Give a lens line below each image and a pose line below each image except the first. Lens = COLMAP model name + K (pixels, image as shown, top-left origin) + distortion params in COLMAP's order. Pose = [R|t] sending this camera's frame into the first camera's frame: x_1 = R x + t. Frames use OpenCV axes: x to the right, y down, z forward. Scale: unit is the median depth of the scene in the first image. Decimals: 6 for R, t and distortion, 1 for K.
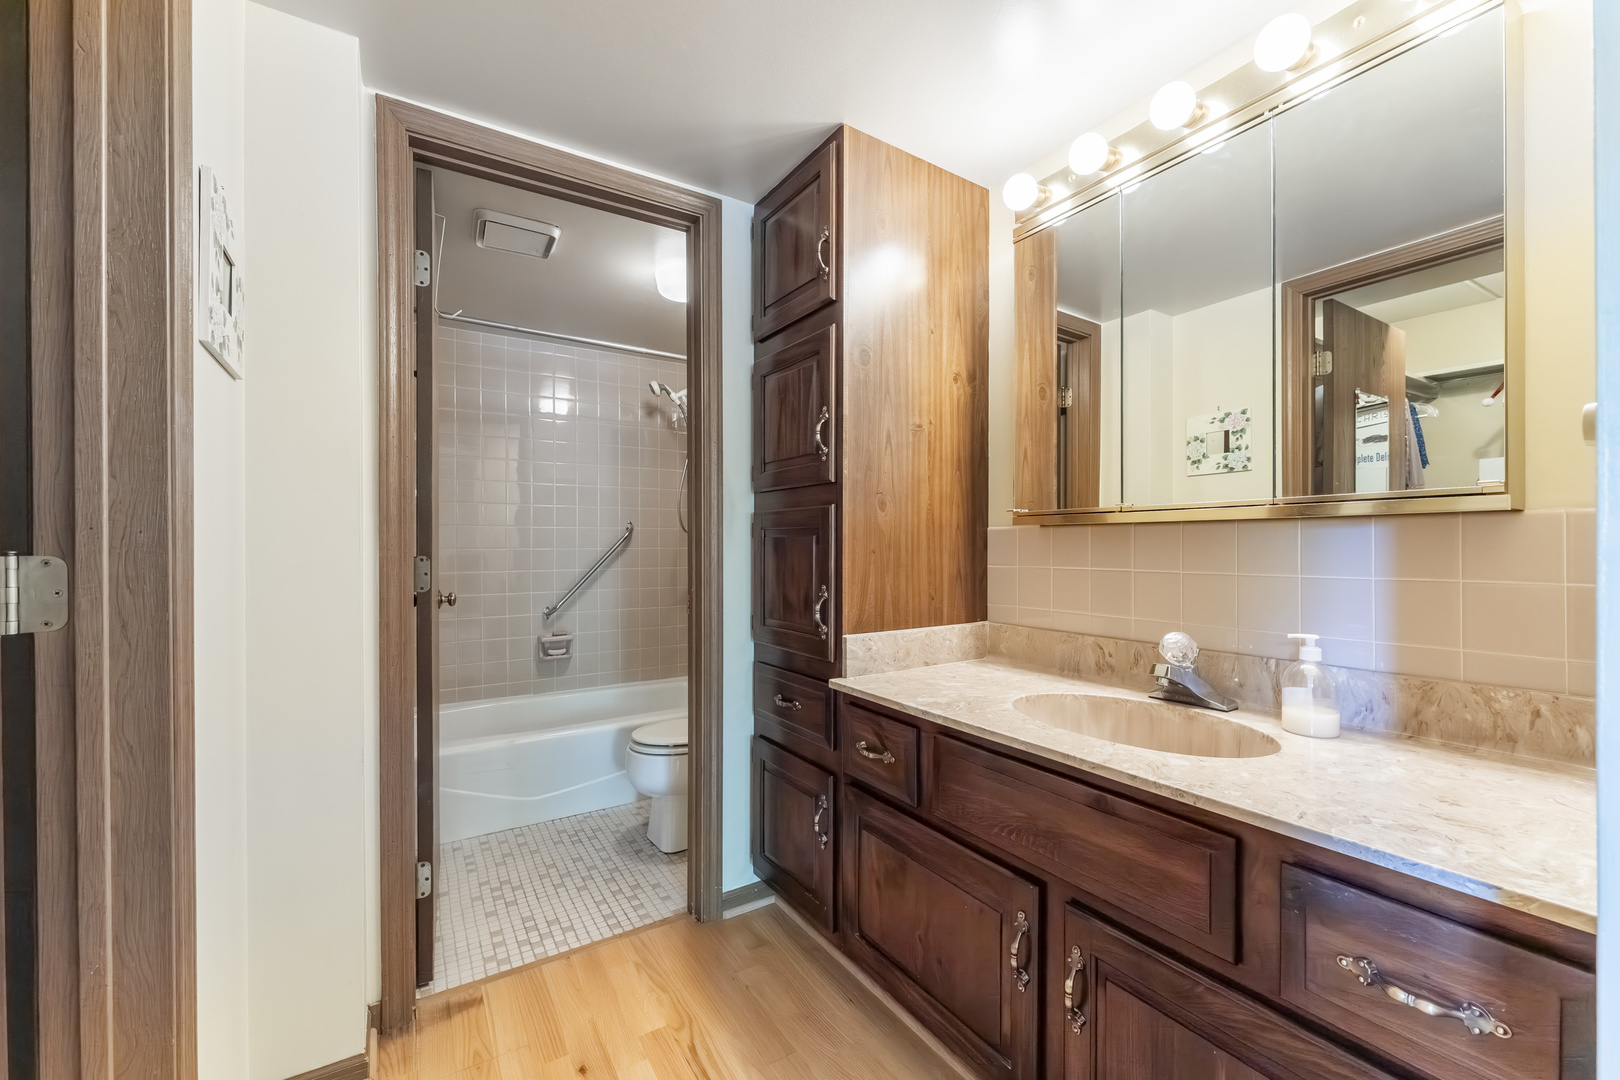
lens RADIAL K [[647.9, 0, 816.6], [0, 647.9, 545.5], [0, 0, 1]] dist [-0.000702, -0.000632]
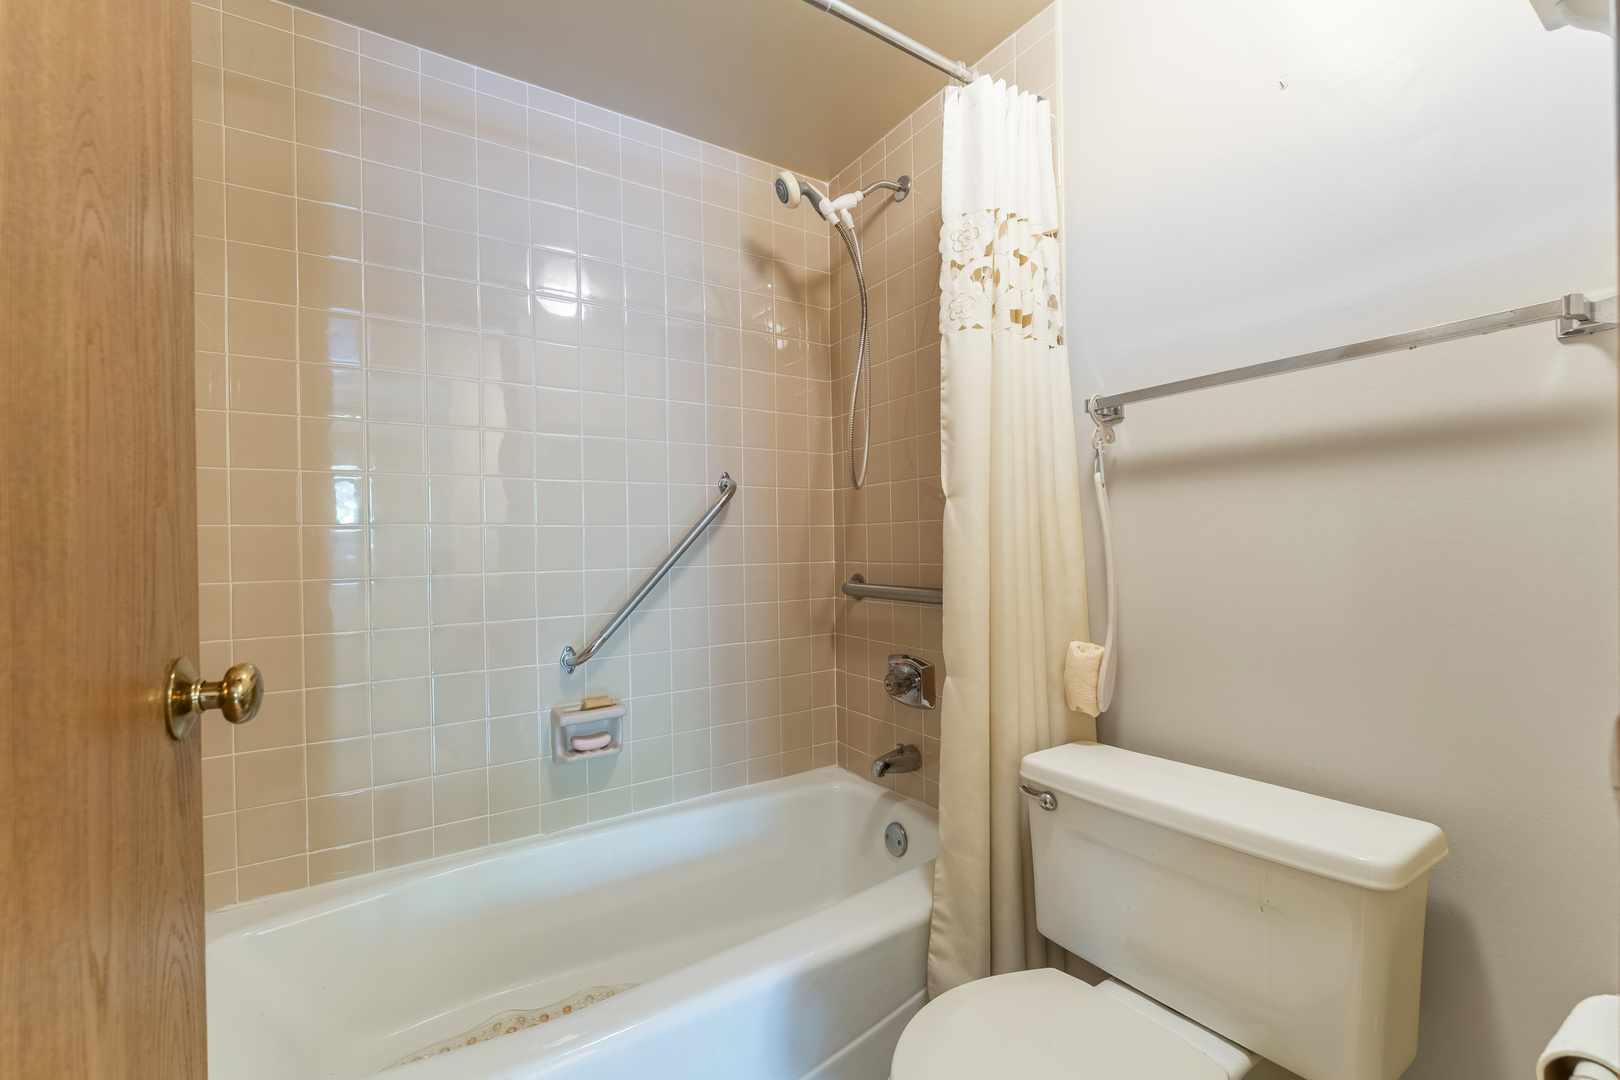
lens RADIAL K [[647.9, 0, 800.6], [0, 647.9, 543.5], [0, 0, 1]] dist [-0.000702, -0.000632]
pose [[0.999901, -0.013422, 0.004182, -0.246337], [0.013440, 0.999901, -0.004274, 0.022366], [-0.004124, 0.004330, 0.999982, 0.521214]]
